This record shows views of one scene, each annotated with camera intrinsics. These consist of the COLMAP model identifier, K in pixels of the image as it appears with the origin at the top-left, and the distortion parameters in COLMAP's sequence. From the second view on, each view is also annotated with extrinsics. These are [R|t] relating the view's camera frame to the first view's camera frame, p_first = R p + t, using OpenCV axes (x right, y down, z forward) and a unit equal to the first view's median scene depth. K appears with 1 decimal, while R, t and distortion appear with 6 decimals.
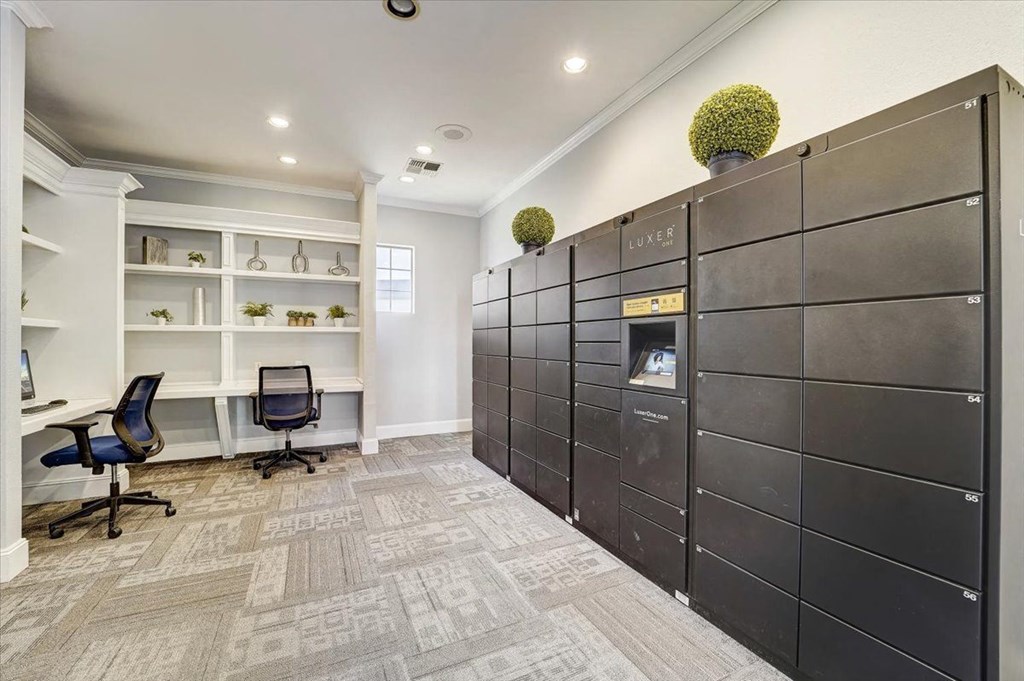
lens RADIAL K [[421.0, 0, 513.2], [0, 421.0, 340.9], [0, 0, 1]] dist [-0.021962, -0.000052]
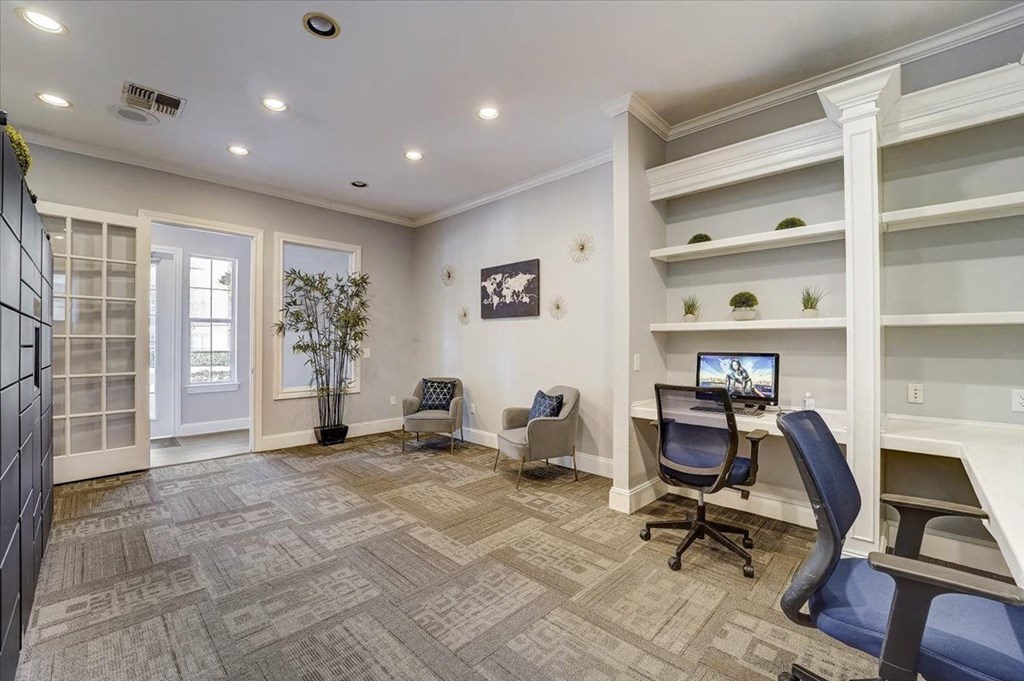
lens RADIAL K [[421.0, 0, 511.5], [0, 421.0, 342.0], [0, 0, 1]] dist [-0.021962, -0.000052]
pose [[-0.939267, -0.000529, -0.343188, -0.329925], [0.000637, 0.999994, -0.003285, -0.001135], [0.343188, -0.003304, -0.939261, 1.937136]]
